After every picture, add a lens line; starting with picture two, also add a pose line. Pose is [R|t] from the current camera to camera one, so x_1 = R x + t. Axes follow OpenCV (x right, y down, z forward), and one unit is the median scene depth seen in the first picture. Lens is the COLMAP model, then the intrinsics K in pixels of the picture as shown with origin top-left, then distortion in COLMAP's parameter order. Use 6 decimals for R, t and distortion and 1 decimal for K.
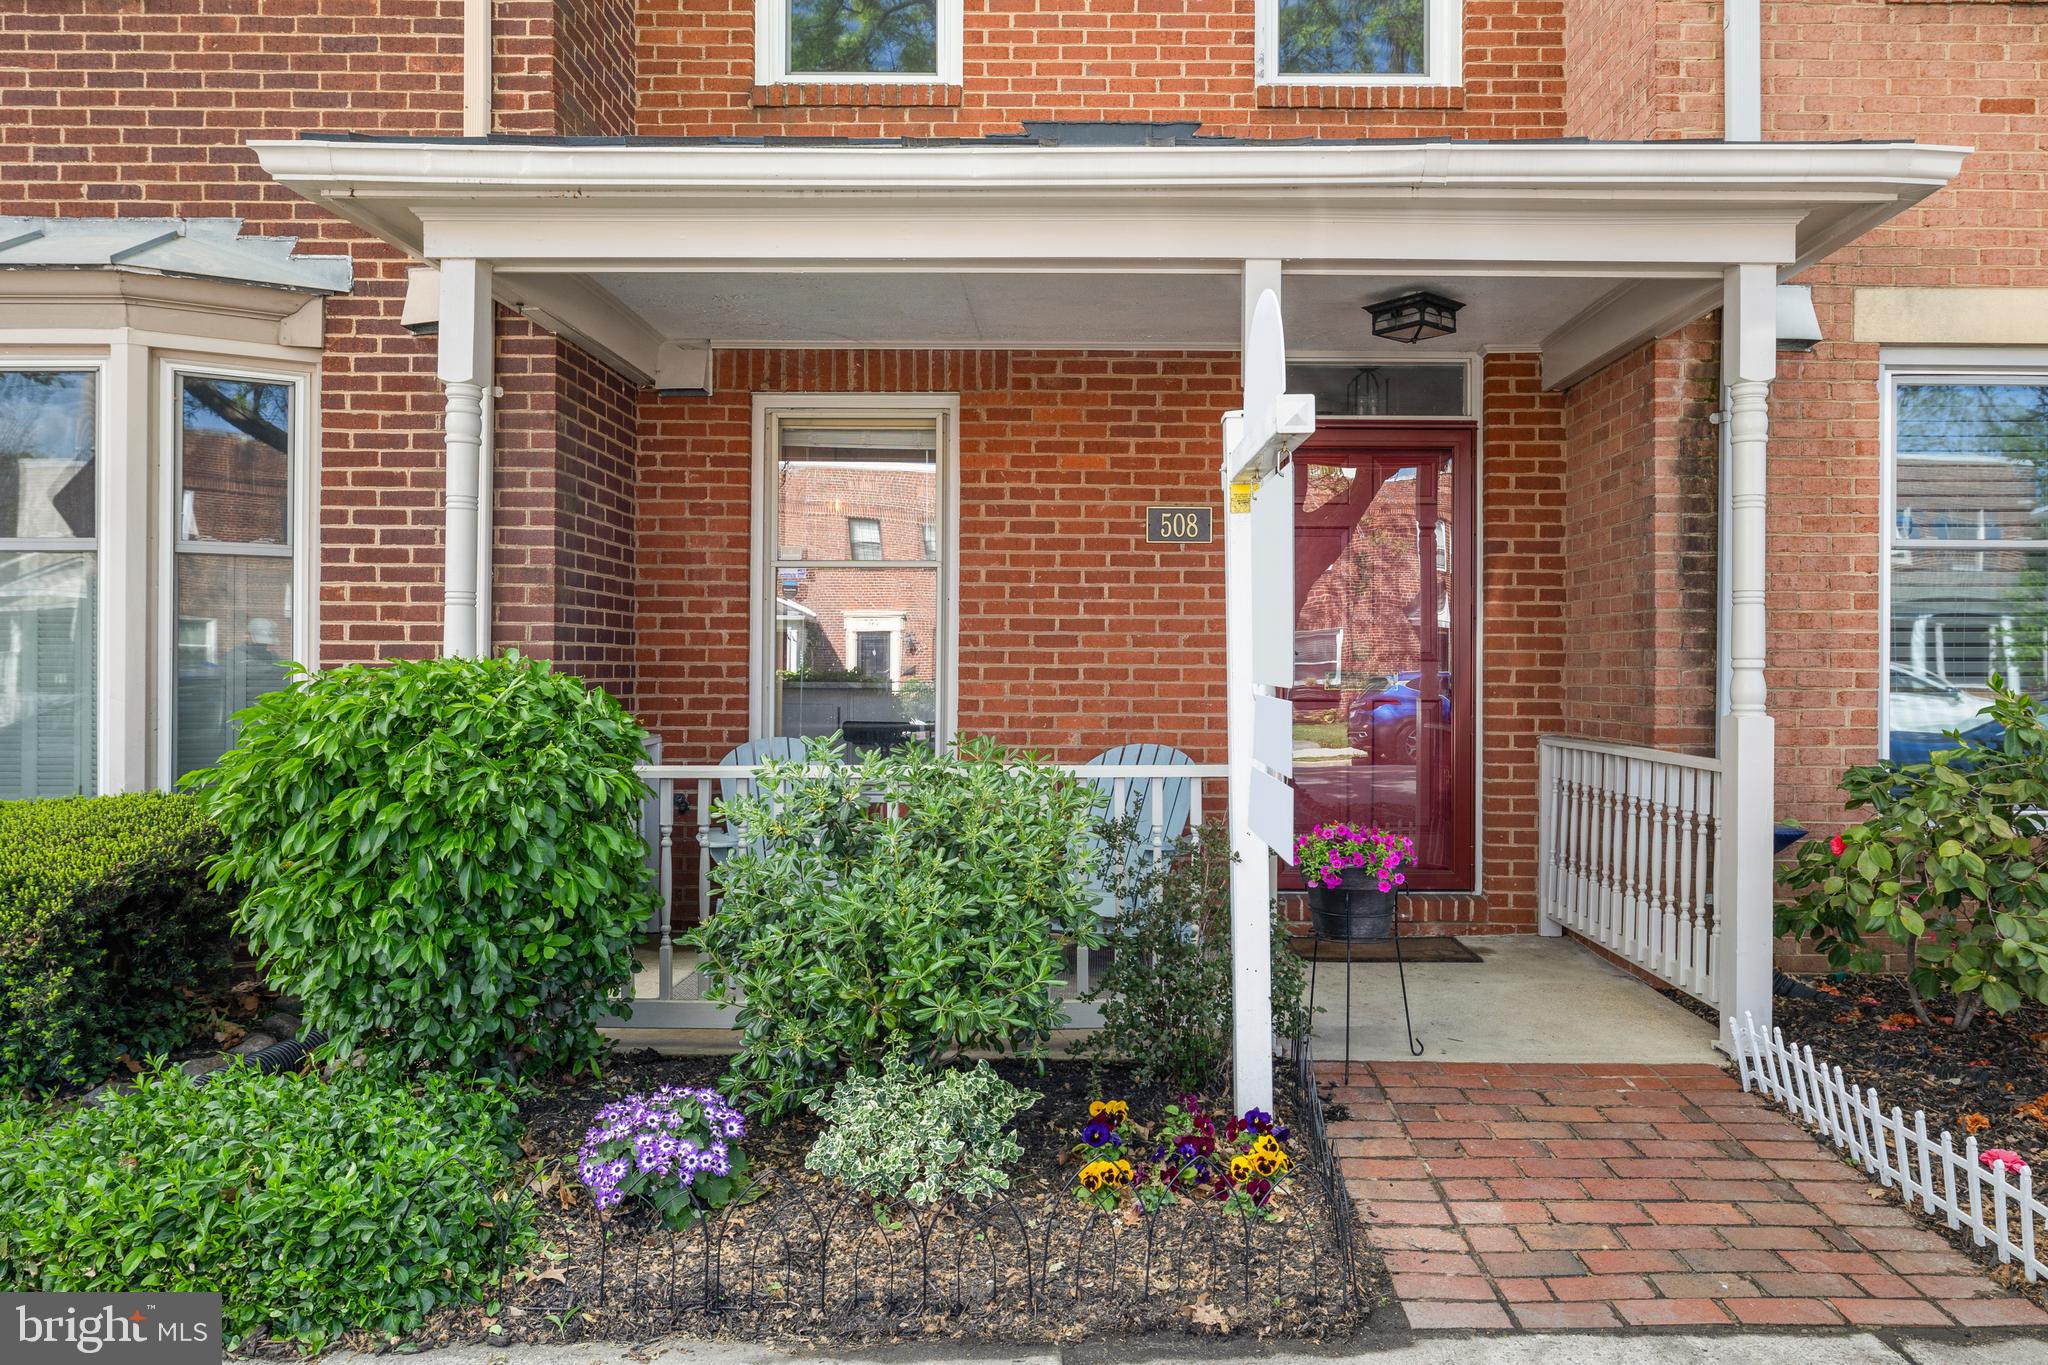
lens RADIAL K [[1602.7, 0, 1023.5], [0, 1602.7, 595.3], [0, 0, 1]] dist [-0.001382, -0.004412]
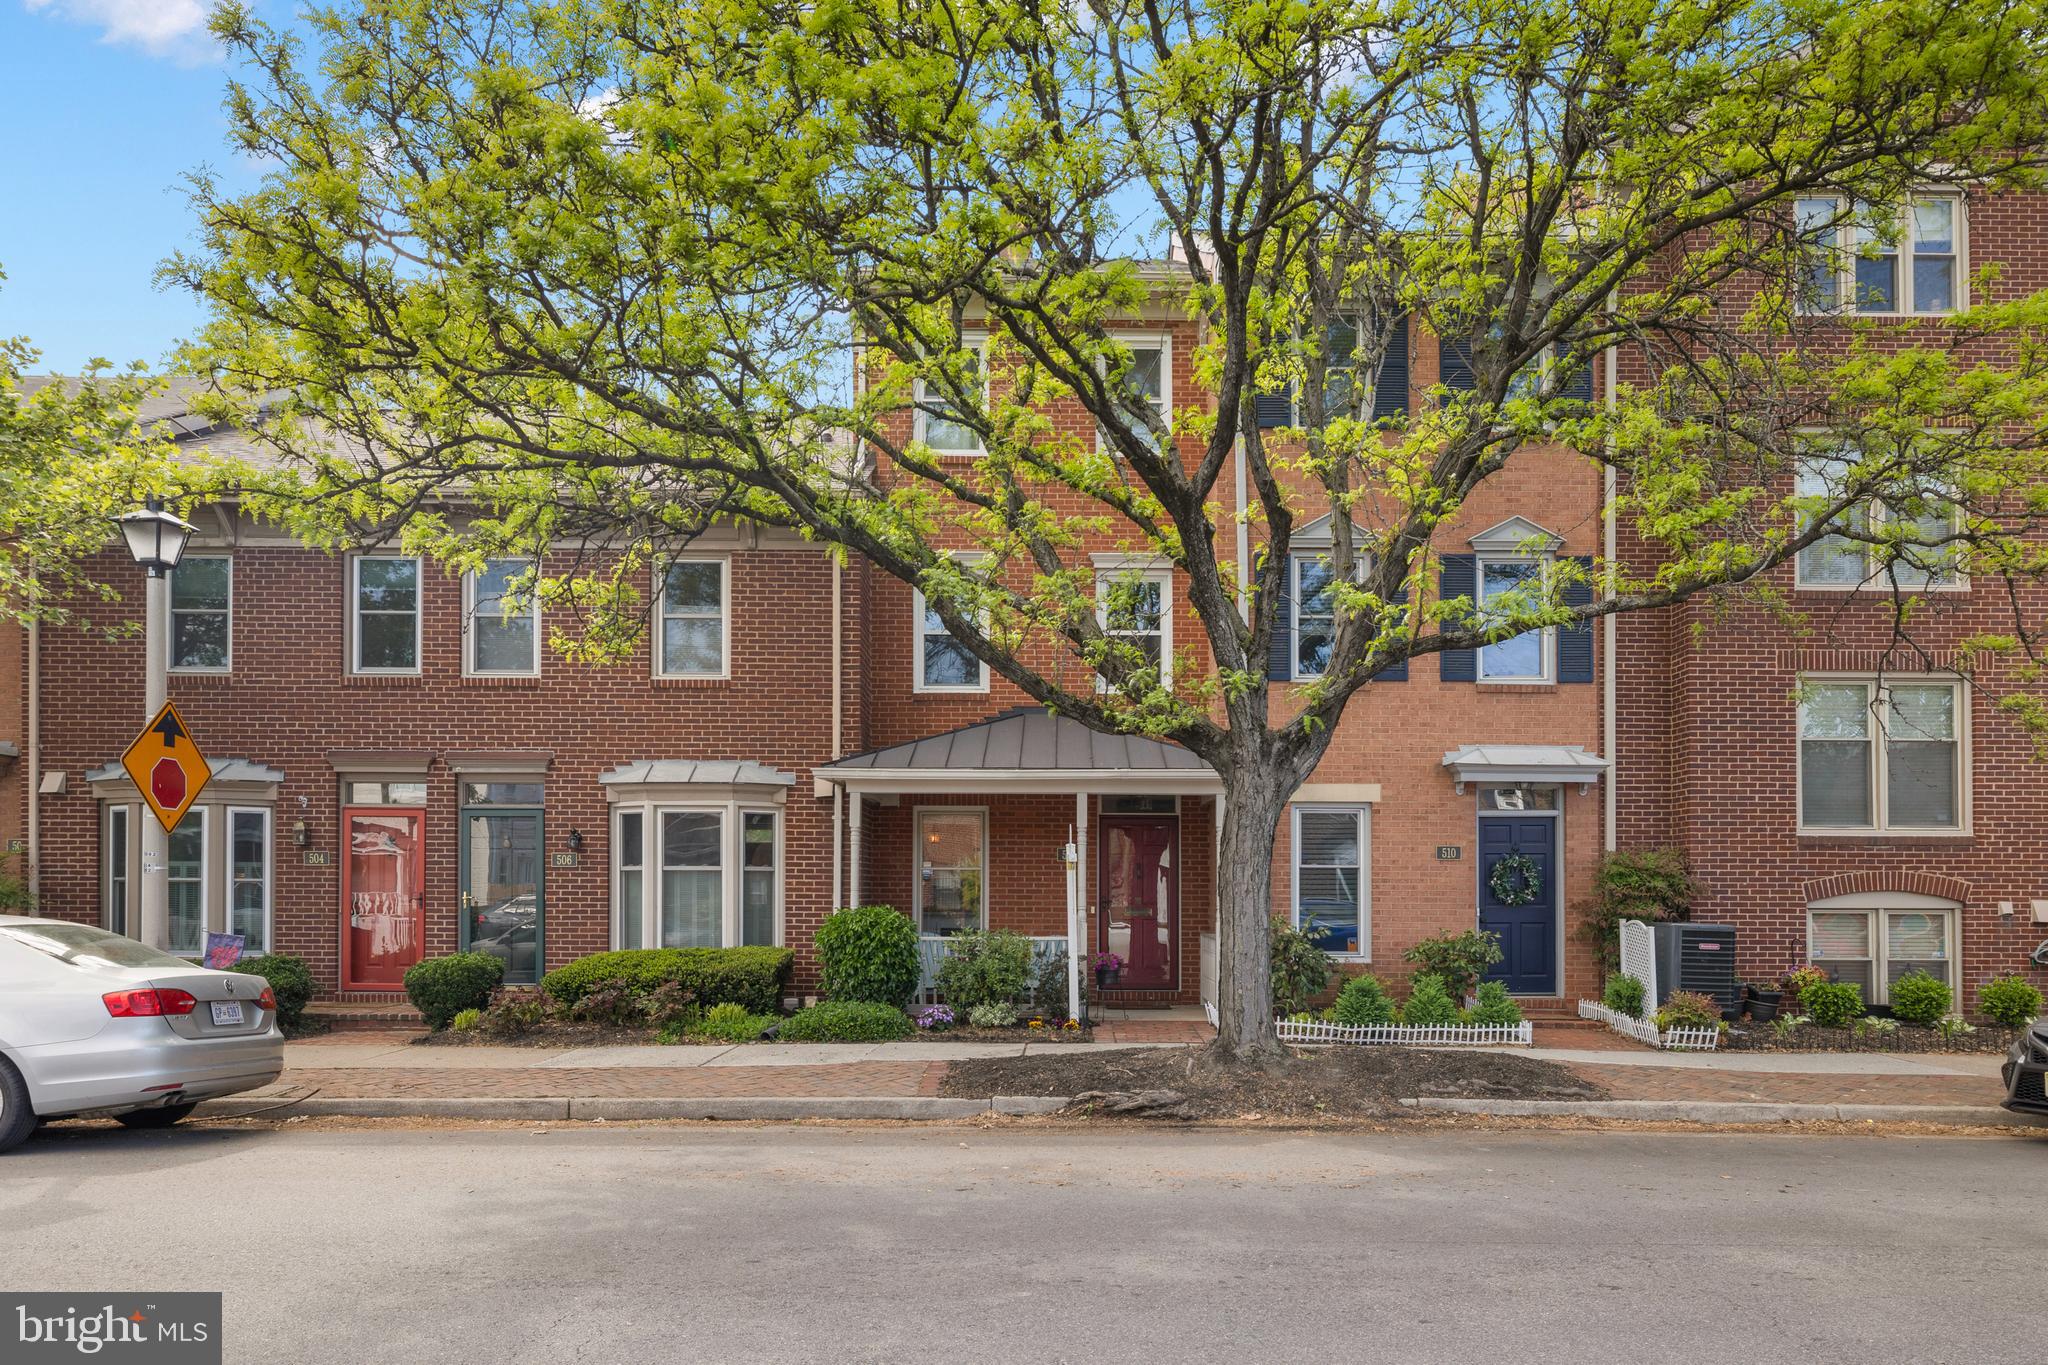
lens RADIAL K [[1602.7, 0, 1023.5], [0, 1602.7, 595.3], [0, 0, 1]] dist [-0.001382, -0.004412]
pose [[0.999914, 0.000013, 0.013129, -0.031797], [0.001879, 0.989566, -0.144071, -0.144514], [-0.012994, 0.144083, 0.989480, -2.883178]]
